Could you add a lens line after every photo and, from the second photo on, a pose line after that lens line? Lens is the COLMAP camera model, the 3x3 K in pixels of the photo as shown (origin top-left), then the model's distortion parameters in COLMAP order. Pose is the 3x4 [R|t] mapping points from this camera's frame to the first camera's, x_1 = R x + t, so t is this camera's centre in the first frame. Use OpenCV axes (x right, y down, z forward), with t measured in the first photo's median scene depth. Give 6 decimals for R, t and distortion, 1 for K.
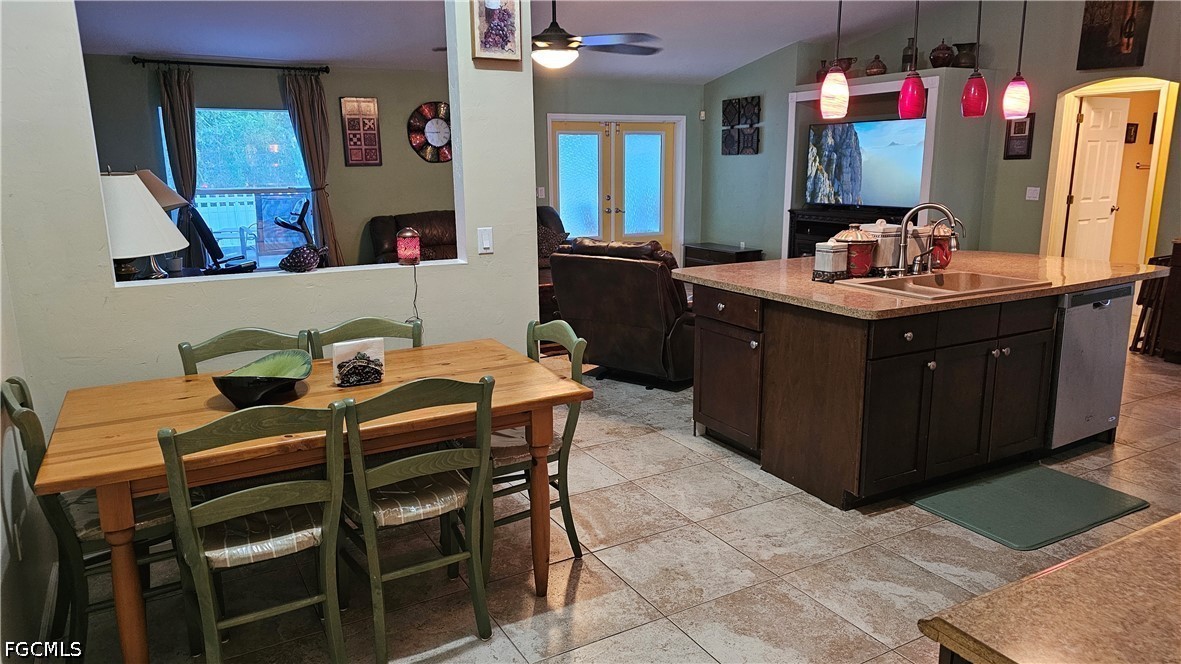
lens RADIAL K [[784.9, 0, 589.4], [0, 784.9, 336.9], [0, 0, 1]] dist [0.073655, -0.068863]
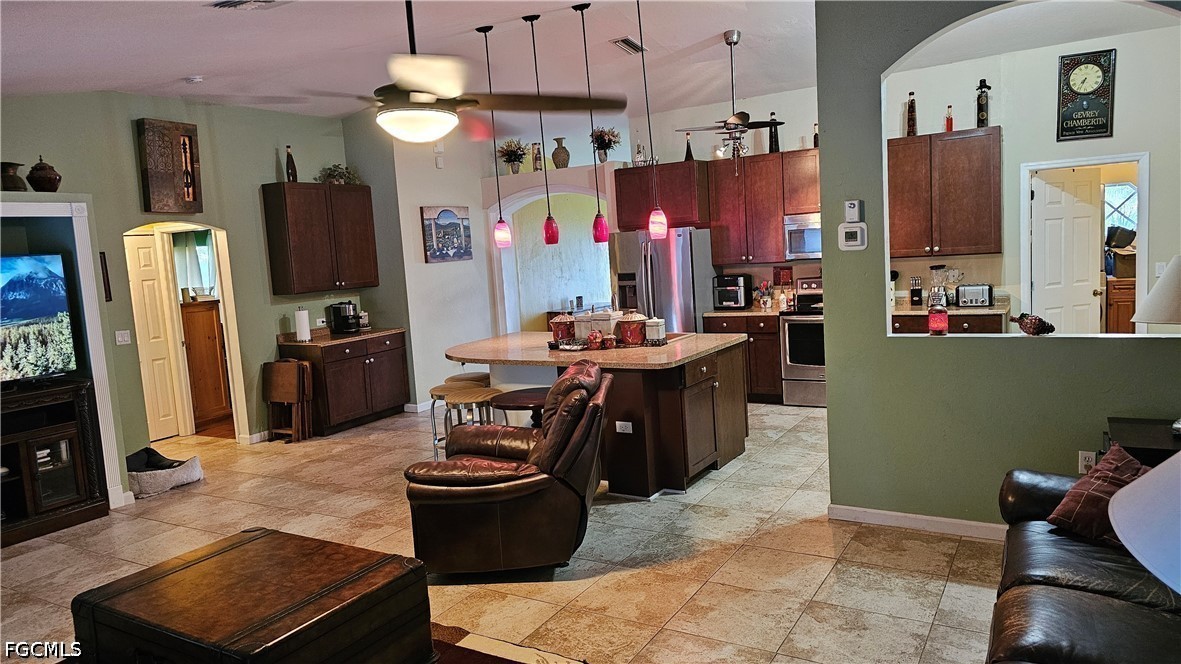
lens RADIAL K [[789.8, 0, 589.3], [0, 789.8, 314.3], [0, 0, 1]] dist [0.070739, -0.067784]
pose [[-0.494591, -0.036359, 0.868365, -0.900223], [0.257038, 0.948312, 0.186106, -0.426548], [-0.830247, 0.315249, -0.459681, 1.739107]]
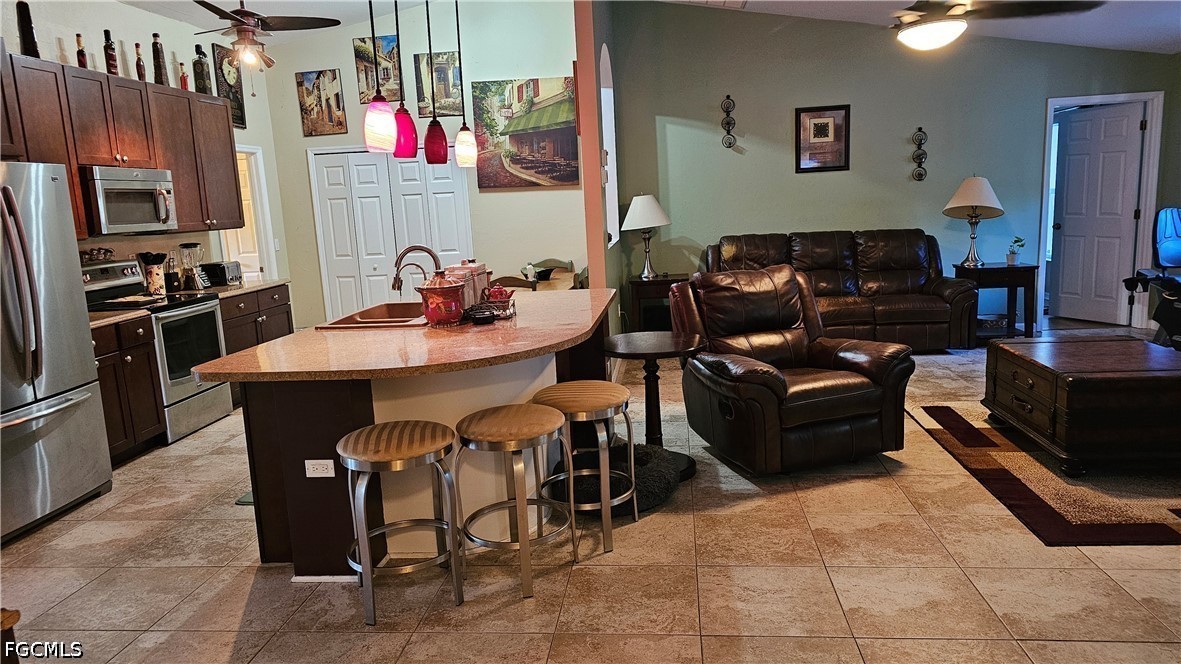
lens RADIAL K [[790.9, 0, 583.4], [0, 790.9, 325.7], [0, 0, 1]] dist [0.031286, -0.004157]
pose [[-0.583037, 0.170874, -0.794273, 1.136826], [-0.120491, 0.948635, 0.292529, -0.395030], [0.803461, 0.266257, -0.532500, 1.736405]]
